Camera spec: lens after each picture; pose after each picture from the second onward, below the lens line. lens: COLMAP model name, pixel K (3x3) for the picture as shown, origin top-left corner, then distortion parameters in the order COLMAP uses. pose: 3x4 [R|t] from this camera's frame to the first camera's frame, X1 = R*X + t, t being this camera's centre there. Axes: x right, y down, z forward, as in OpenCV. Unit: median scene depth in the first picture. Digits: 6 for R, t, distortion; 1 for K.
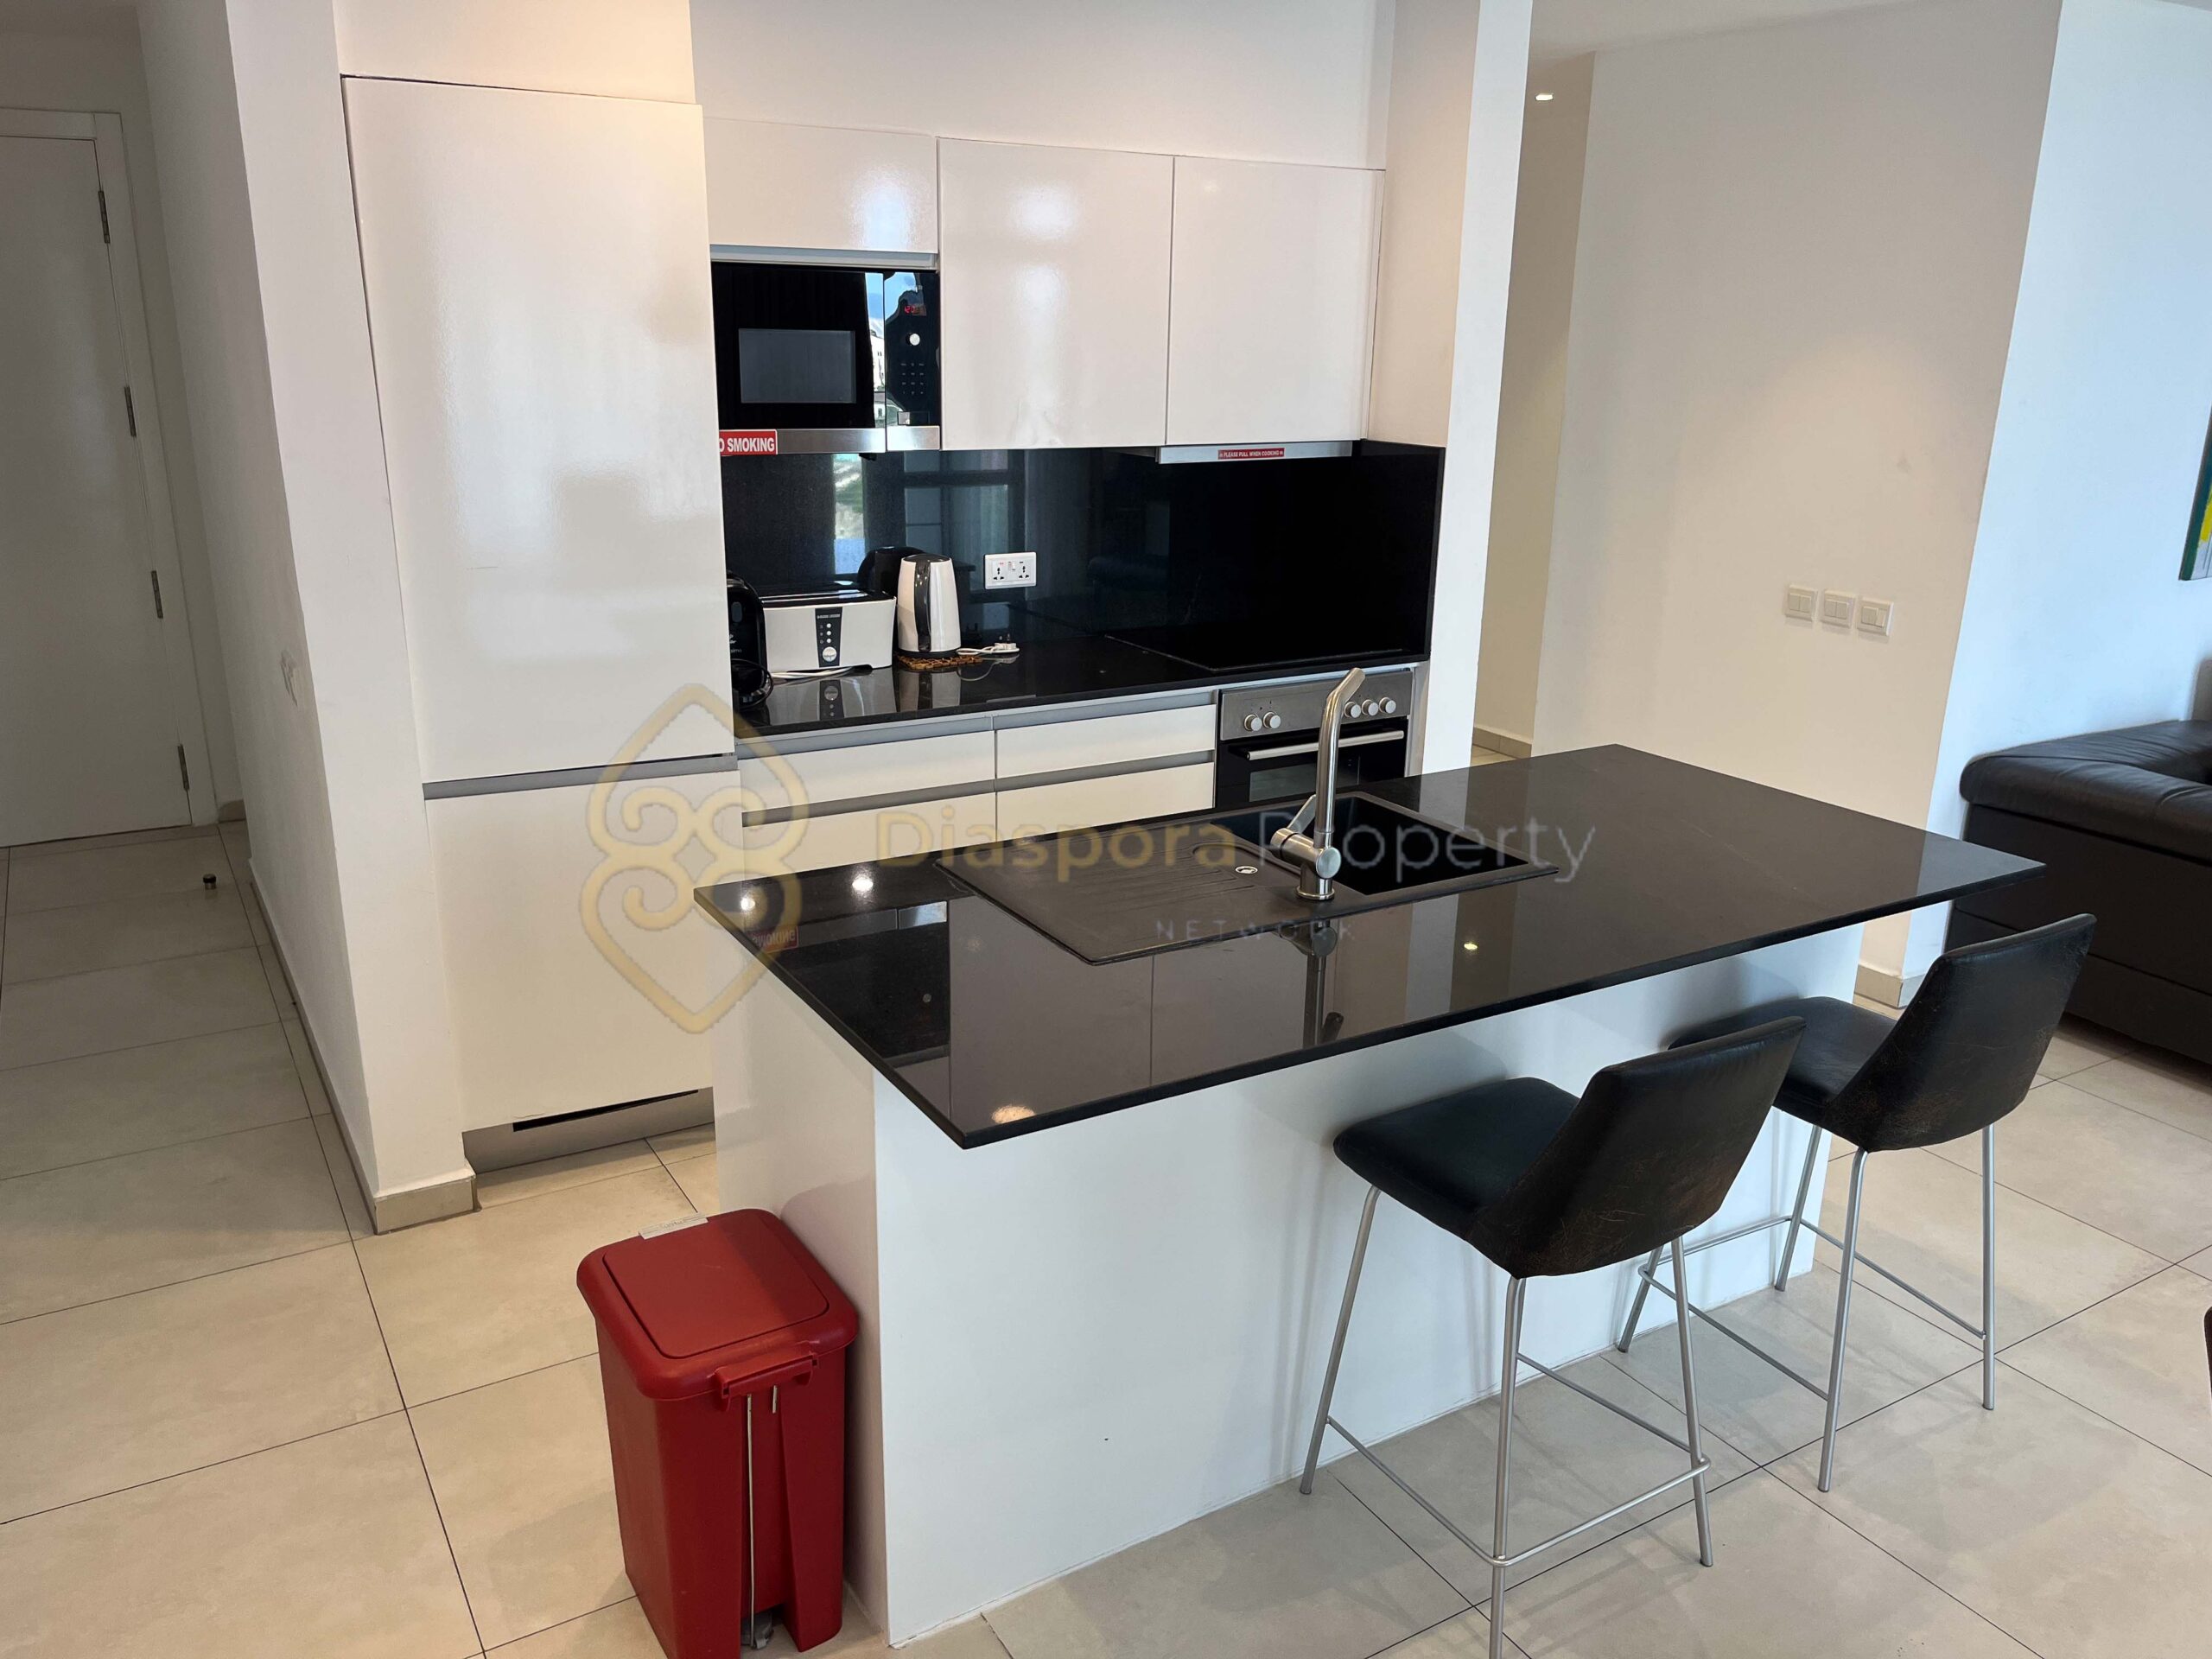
lens RADIAL K [[1685.3, 0, 1114.6], [0, 1685.3, 824.5], [0, 0, 1]] dist [0.016483, -0.008386]
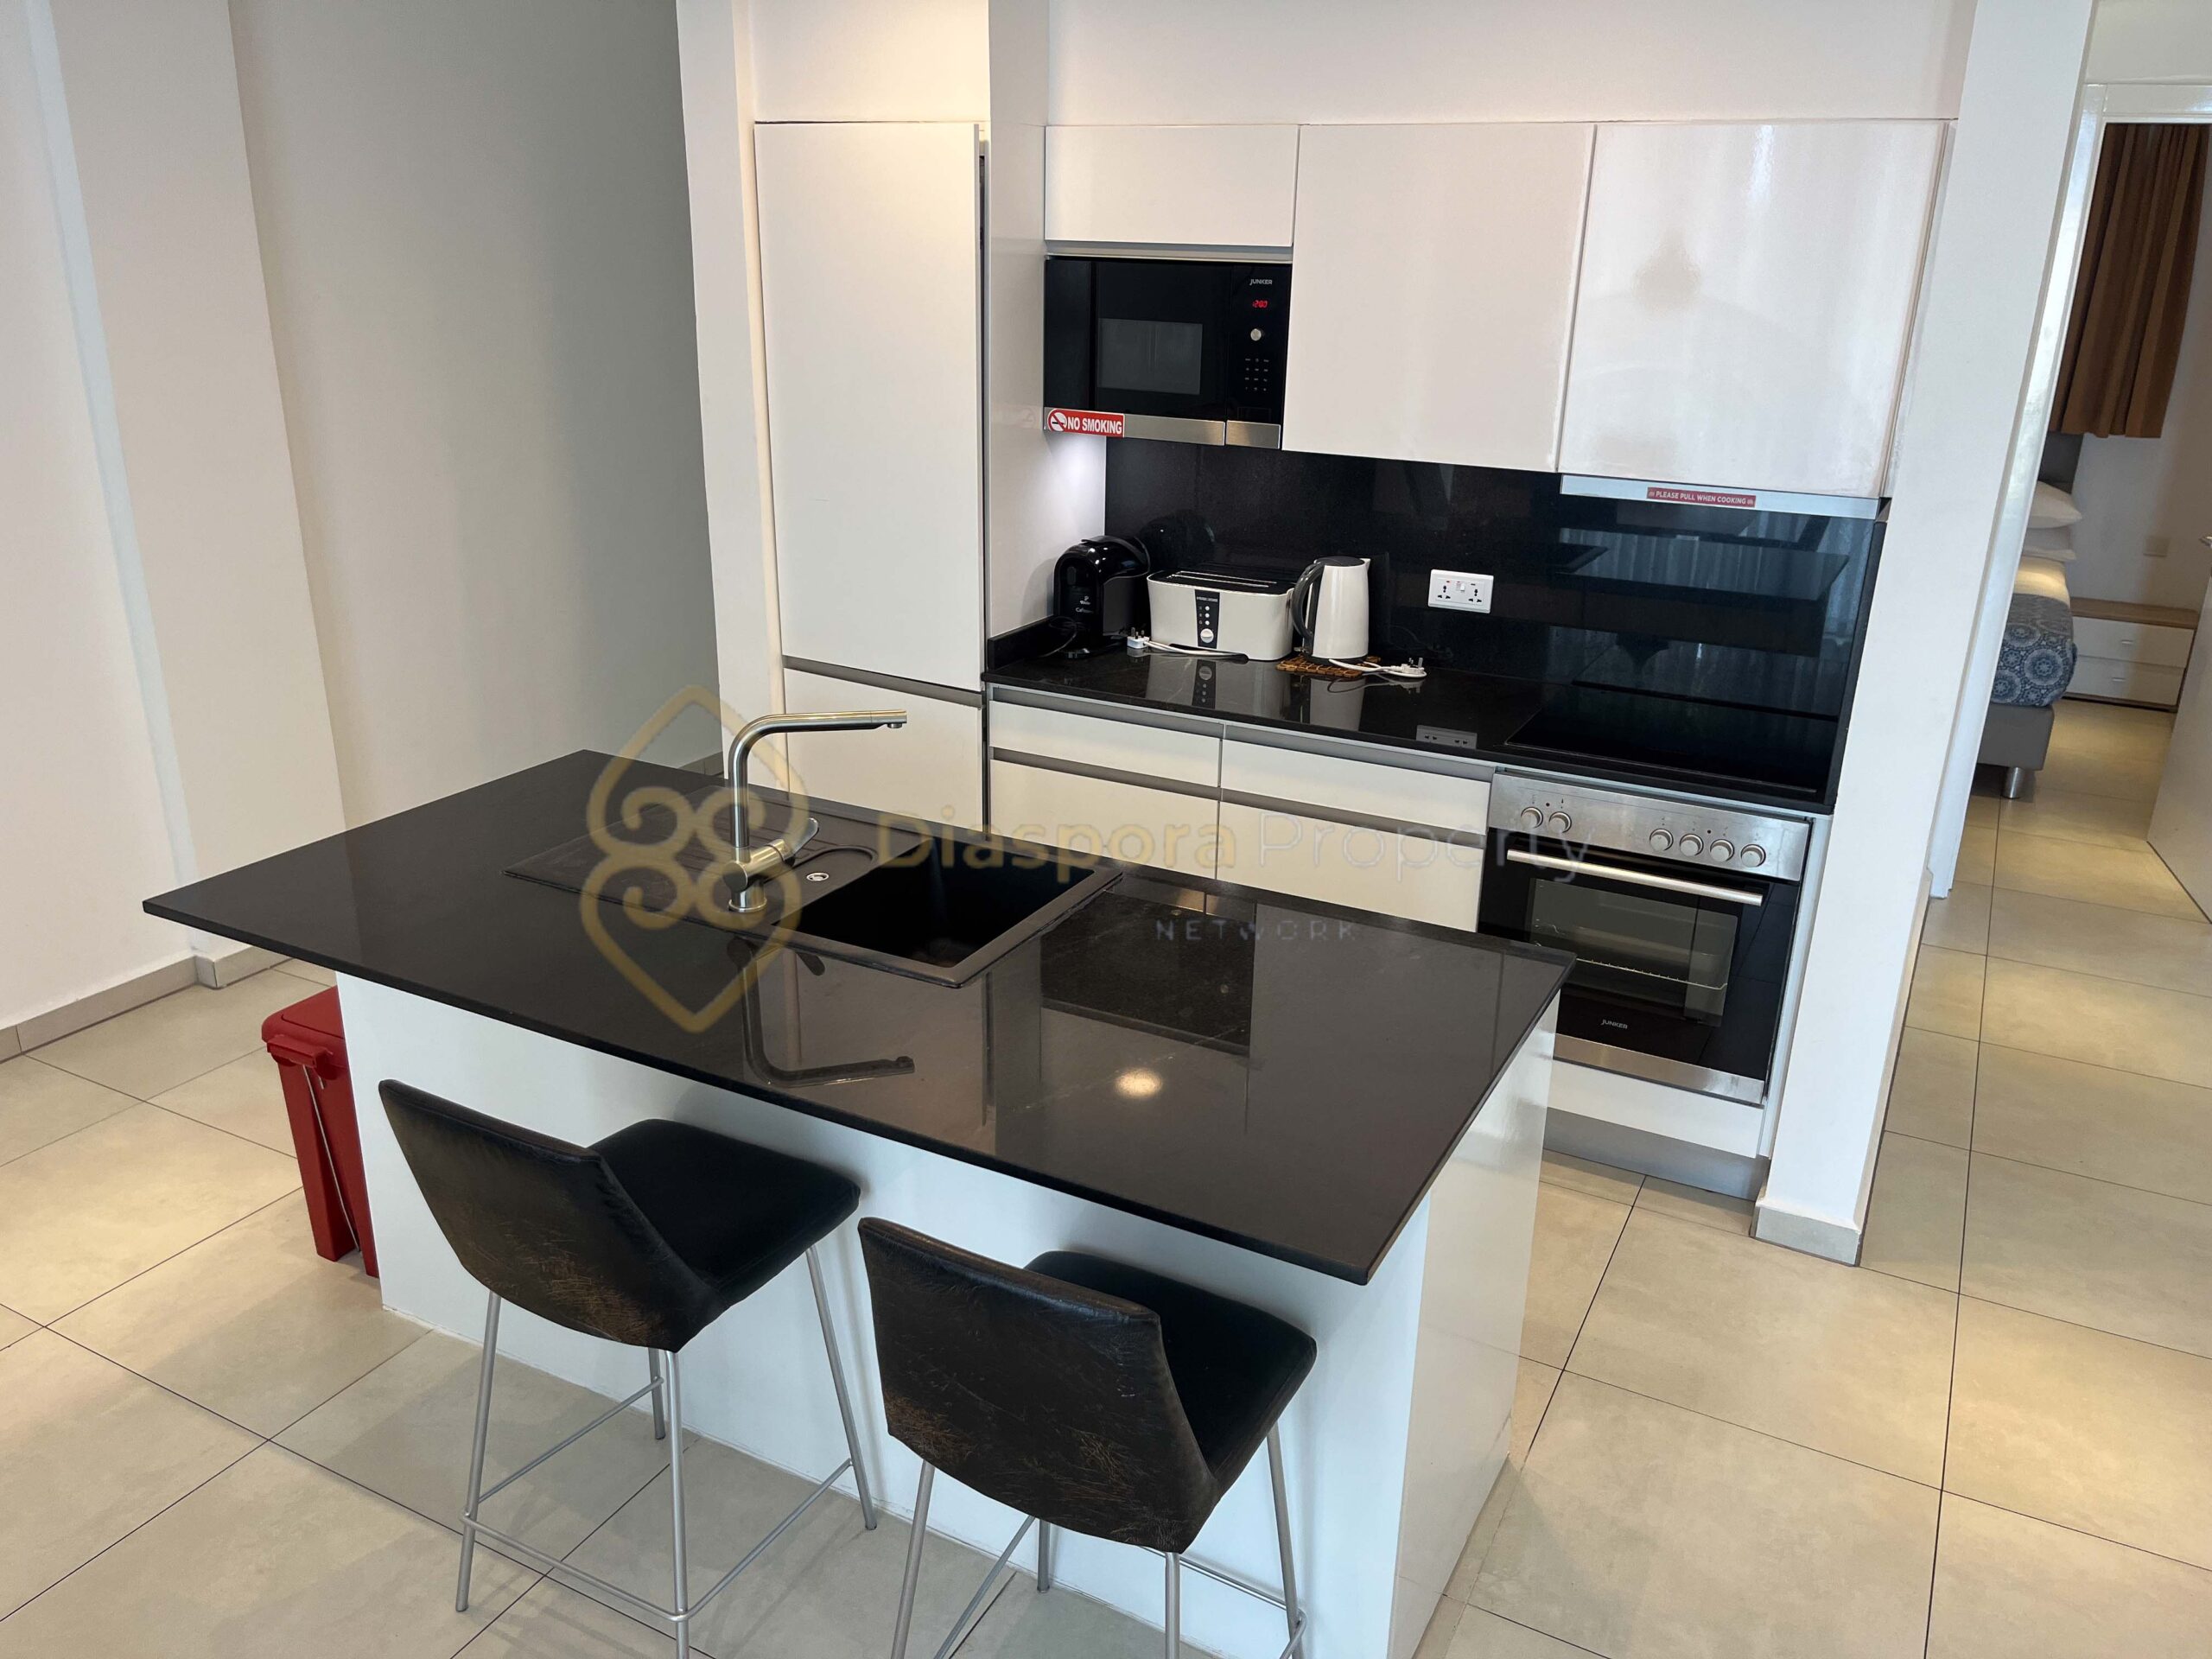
lens RADIAL K [[1685.3, 0, 1115.6], [0, 1685.3, 835.7], [0, 0, 1]] dist [0.016483, -0.008386]
pose [[0.520571, 0.286416, -0.804345, 0.664476], [-0.252647, 0.951542, 0.175319, -0.150662], [0.815583, 0.111949, 0.567708, 0.380866]]
